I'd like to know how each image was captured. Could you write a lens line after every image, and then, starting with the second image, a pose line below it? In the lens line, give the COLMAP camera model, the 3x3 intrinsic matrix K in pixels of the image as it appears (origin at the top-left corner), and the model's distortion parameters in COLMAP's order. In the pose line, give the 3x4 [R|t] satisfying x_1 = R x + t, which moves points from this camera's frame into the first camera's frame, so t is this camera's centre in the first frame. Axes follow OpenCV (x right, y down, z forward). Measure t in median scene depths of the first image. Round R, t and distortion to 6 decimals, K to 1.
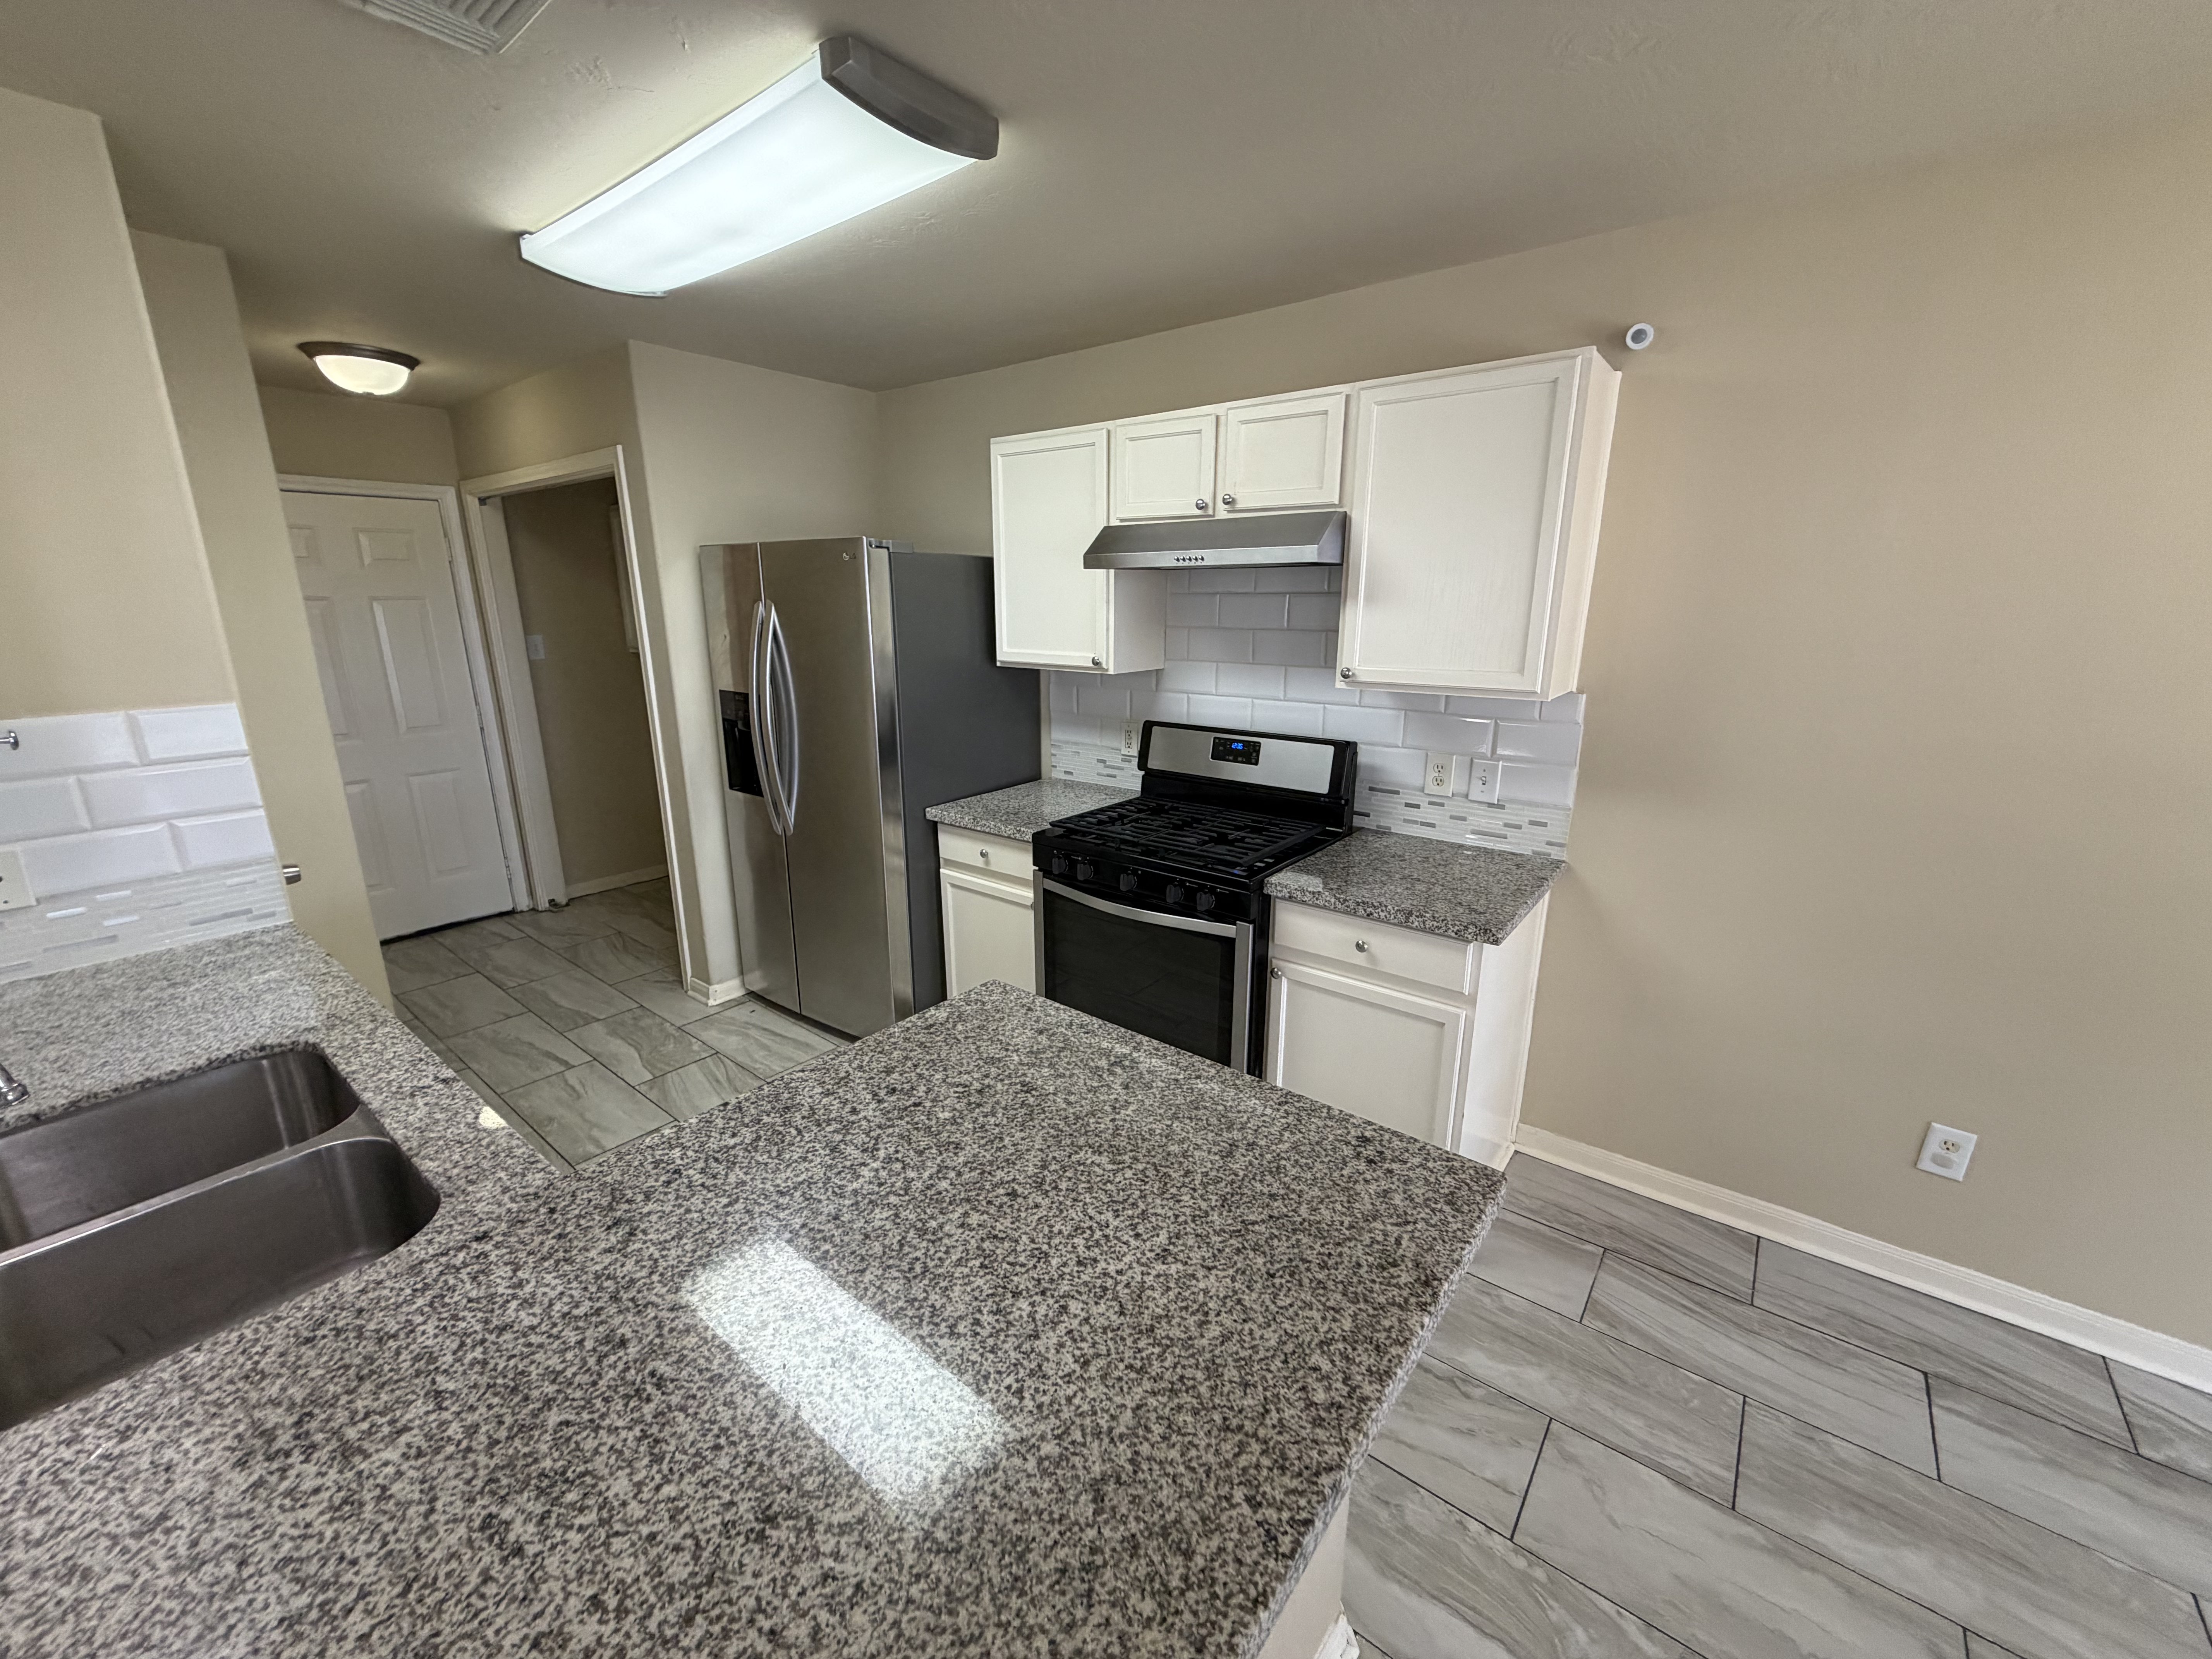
lens RADIAL K [[885.4, 0, 1106.4], [0, 885.4, 819.7], [0, 0, 1]] dist [0.001491, -0.000425]
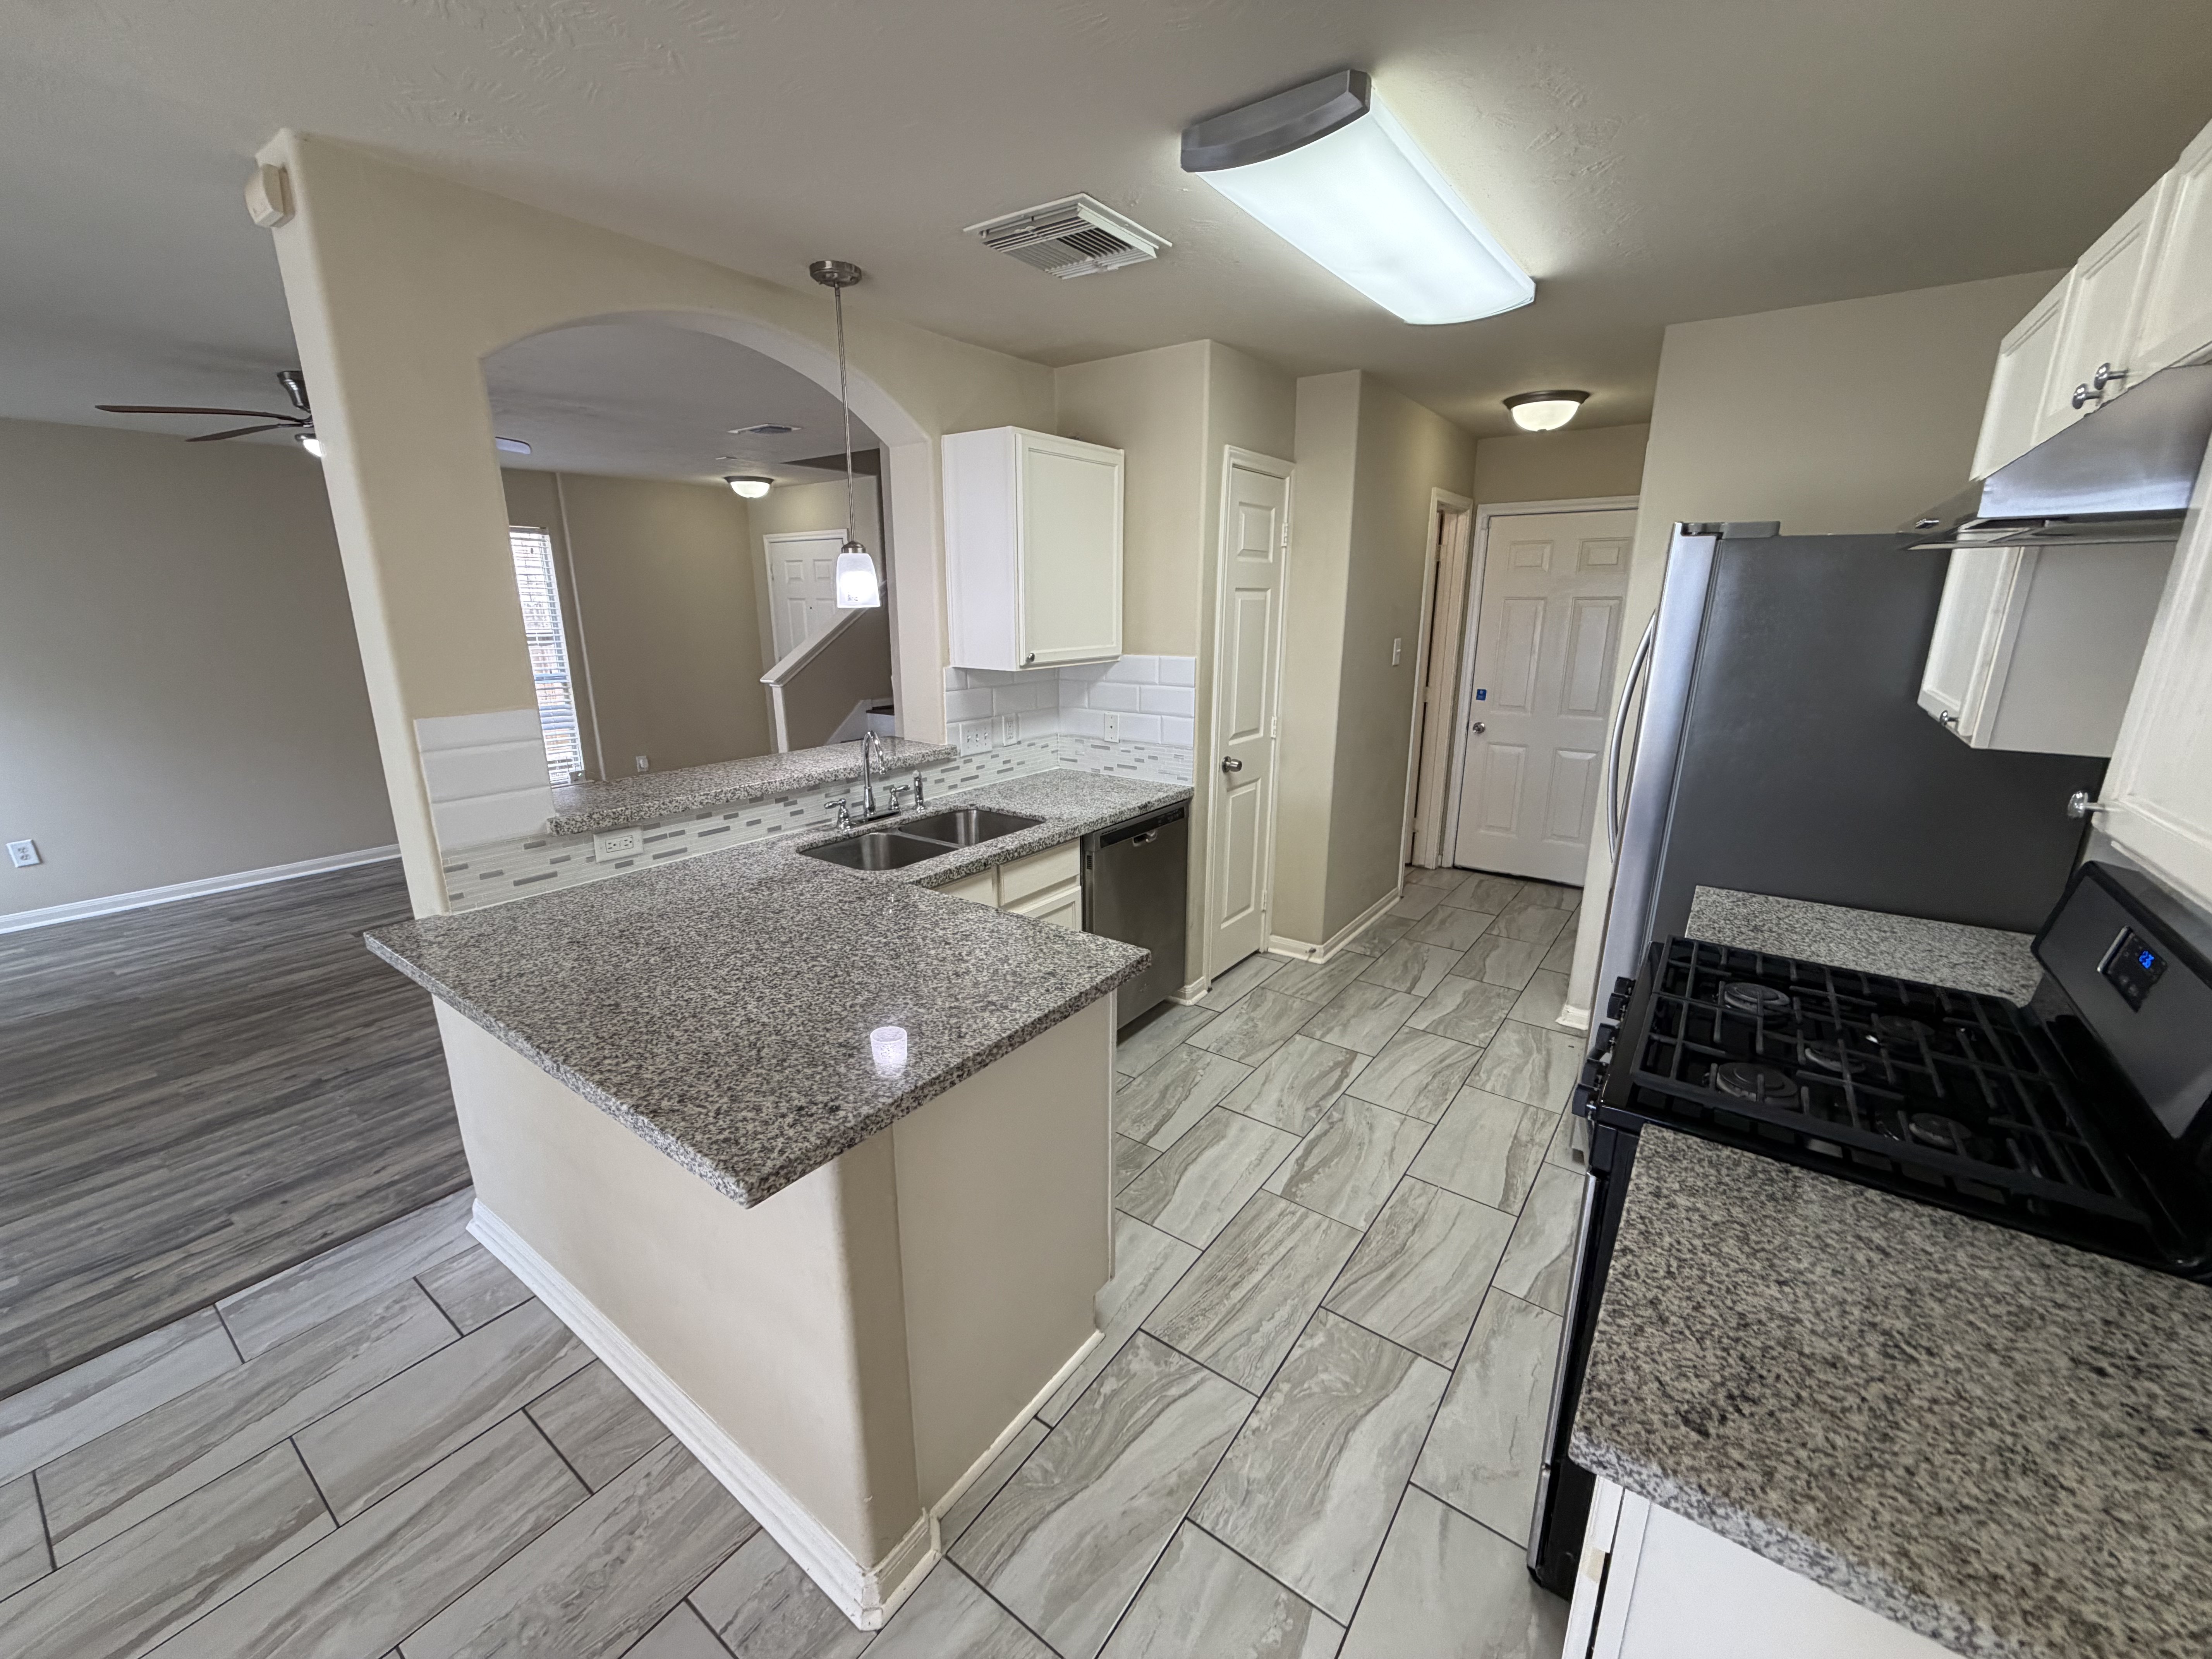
lens RADIAL K [[885.4, 0, 1106.6], [0, 885.4, 835.6], [0, 0, 1]] dist [0.001491, -0.000425]
pose [[0.043140, 0.263439, -0.963711, 0.492746], [-0.248499, 0.937123, 0.245047, -0.115111], [0.967671, 0.228910, 0.105892, 0.446146]]
